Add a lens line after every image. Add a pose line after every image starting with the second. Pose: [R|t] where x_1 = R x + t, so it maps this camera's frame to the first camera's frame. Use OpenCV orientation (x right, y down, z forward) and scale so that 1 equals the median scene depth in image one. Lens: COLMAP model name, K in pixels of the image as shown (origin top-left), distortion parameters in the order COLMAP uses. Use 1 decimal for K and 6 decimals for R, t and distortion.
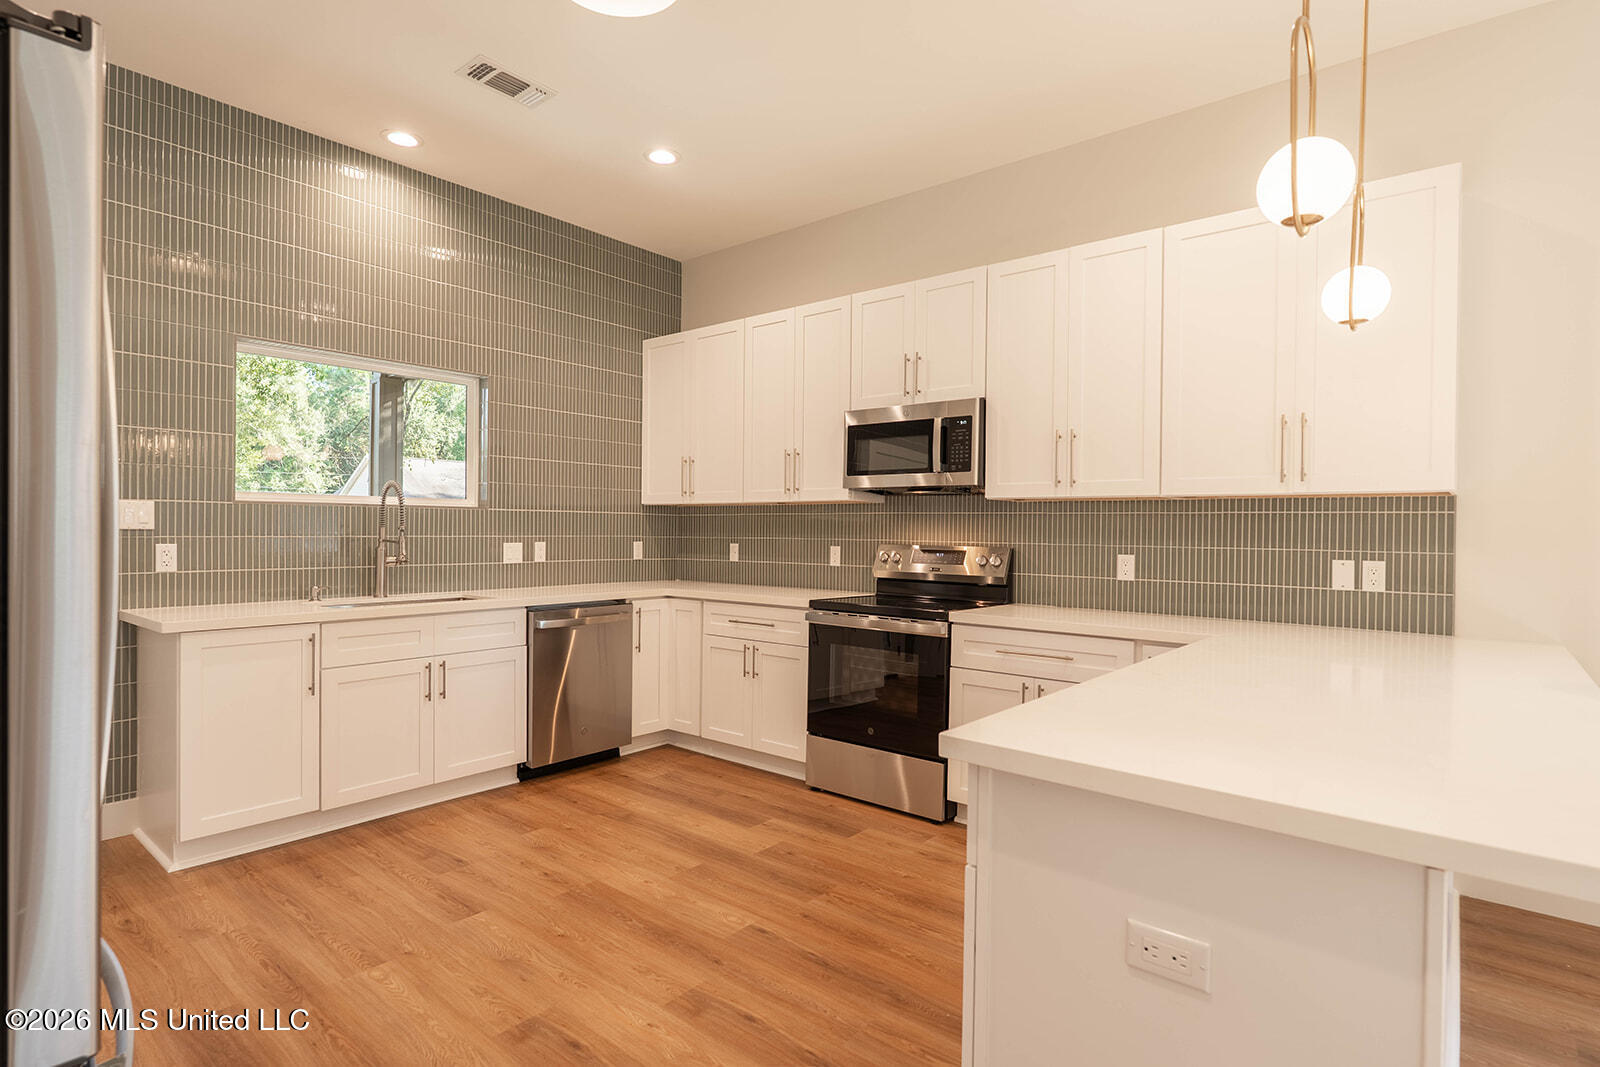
lens RADIAL K [[807.7, 0, 800.0], [0, 807.7, 533.5], [0, 0, 1]] dist [-0.002079, 0.000489]
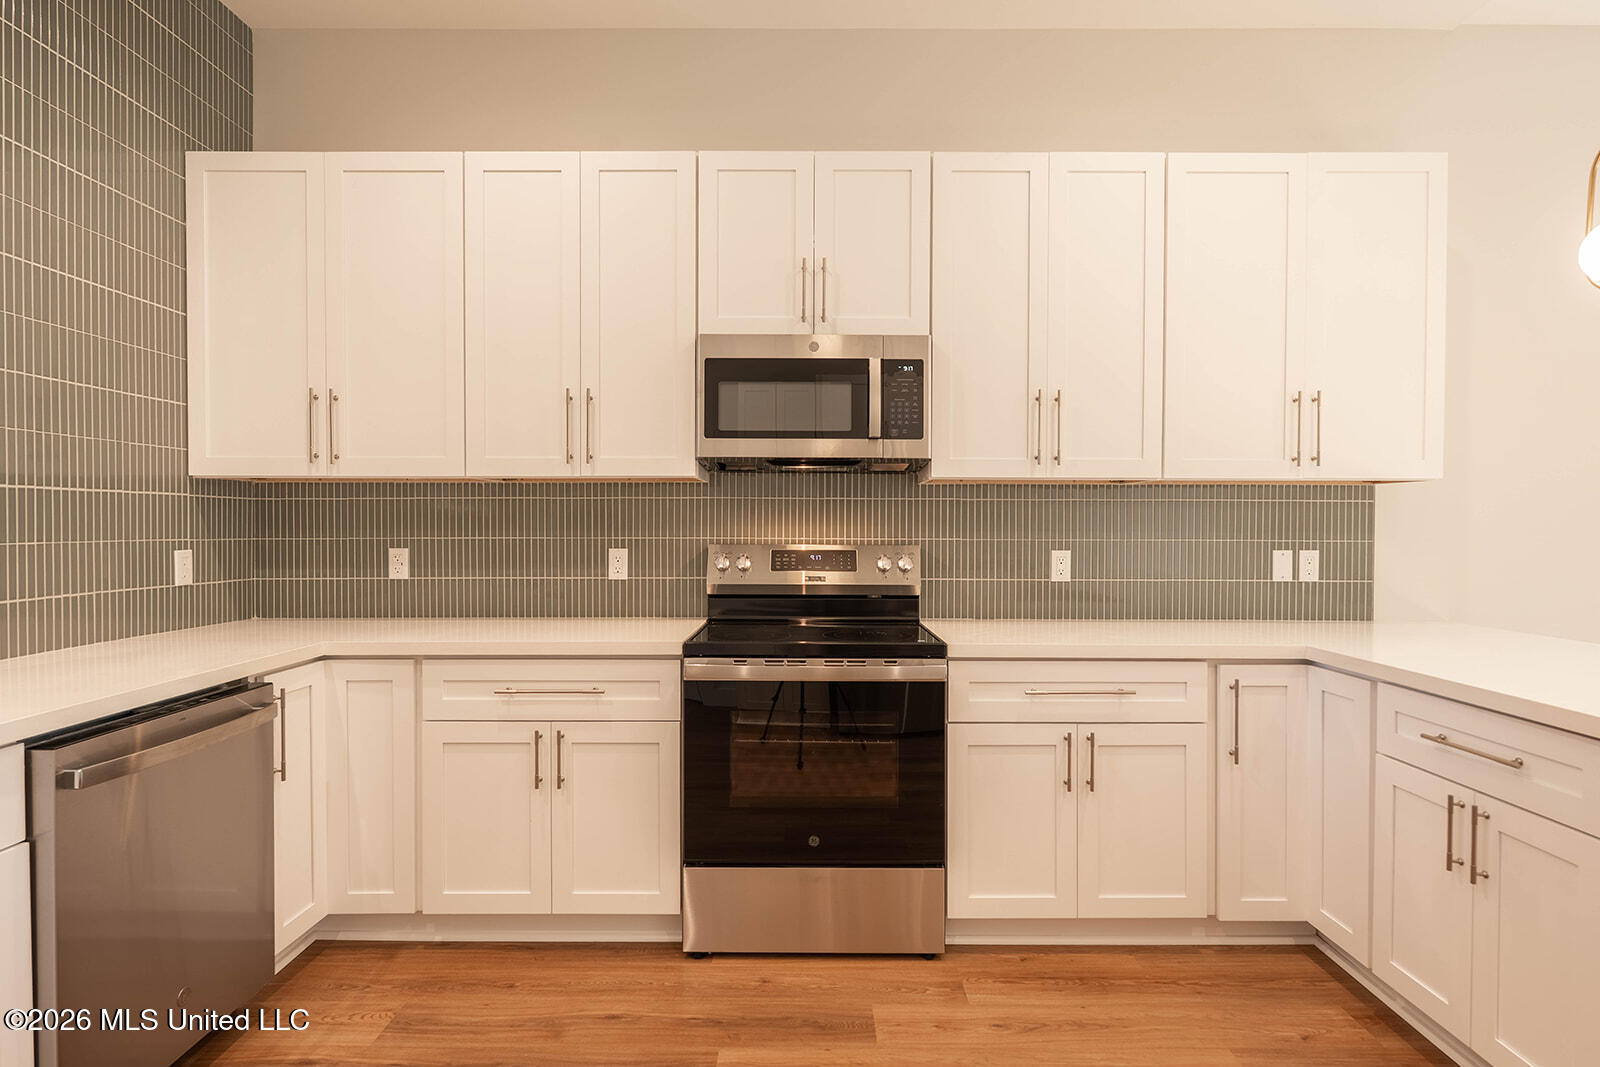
lens RADIAL K [[807.7, 0, 800.0], [0, 807.7, 533.5], [0, 0, 1]] dist [-0.002079, 0.000489]
pose [[0.770557, -0.017101, 0.637142, -0.312354], [0.009507, 0.999837, 0.015338, -0.005864], [-0.637300, -0.005761, 0.770594, 0.508593]]
